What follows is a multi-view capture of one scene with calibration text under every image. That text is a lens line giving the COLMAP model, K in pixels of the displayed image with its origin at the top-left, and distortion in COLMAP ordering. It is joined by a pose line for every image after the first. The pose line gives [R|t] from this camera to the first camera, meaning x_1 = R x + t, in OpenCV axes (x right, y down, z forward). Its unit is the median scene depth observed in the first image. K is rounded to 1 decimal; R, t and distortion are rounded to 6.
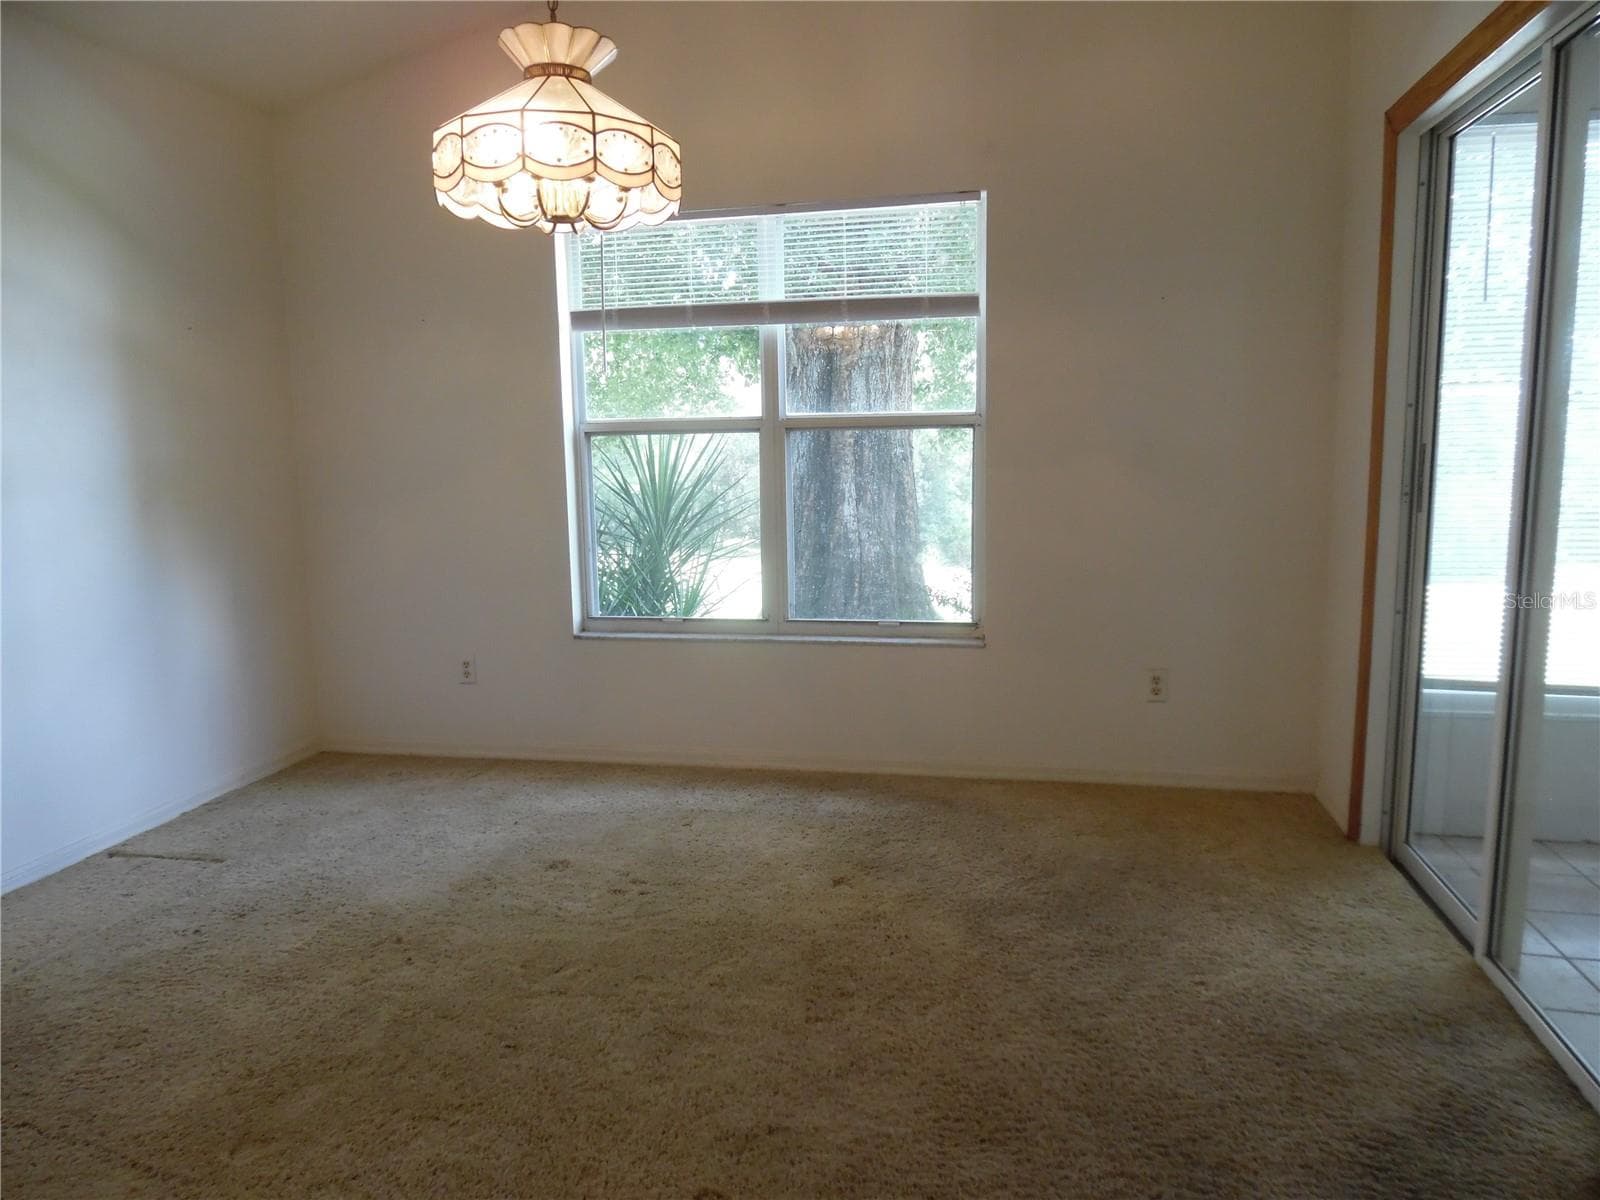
lens RADIAL K [[1121.9, 0, 800.0], [0, 1121.9, 600.0], [0, 0, 1]] dist [0.025874, -0.004287]
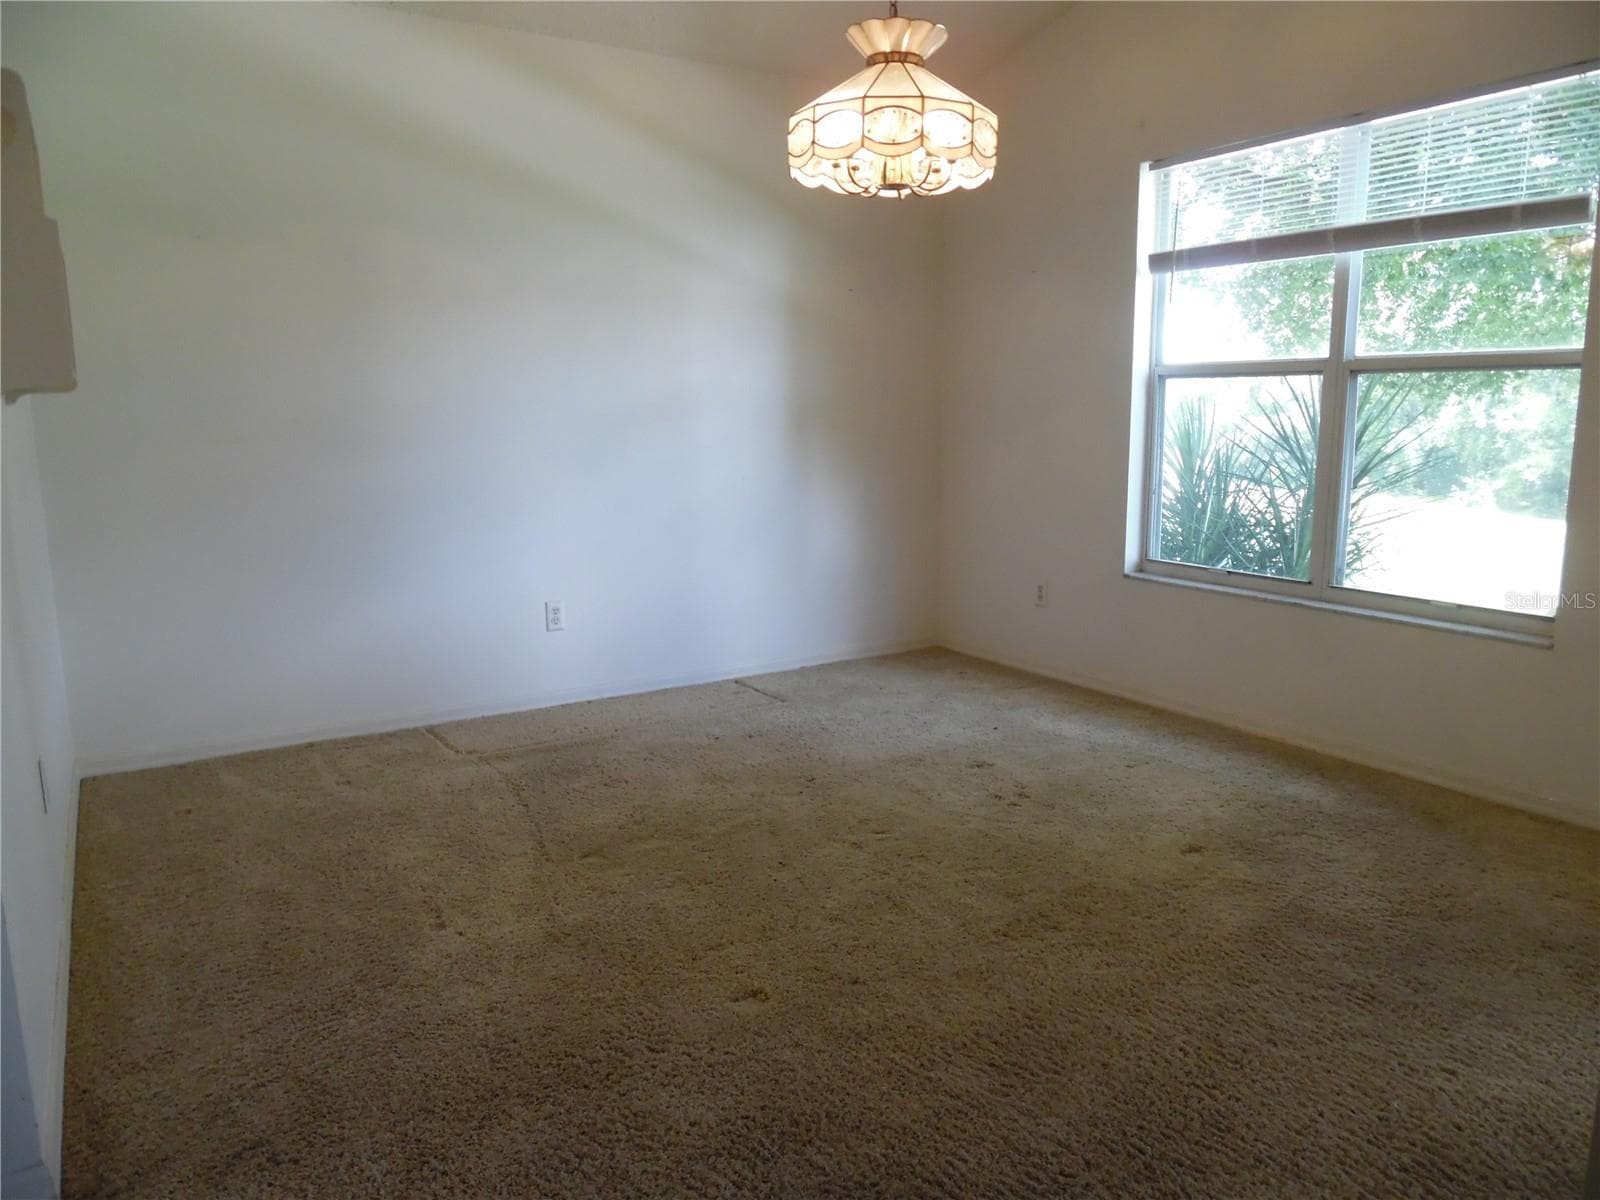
lens RADIAL K [[1121.9, 0, 800.0], [0, 1121.9, 600.0], [0, 0, 1]] dist [0.025874, -0.004287]
pose [[0.701838, 0.139689, -0.698506, 0.393080], [-0.102746, 0.990181, 0.094783, -0.014985], [0.704888, 0.005246, 0.709299, 0.070867]]
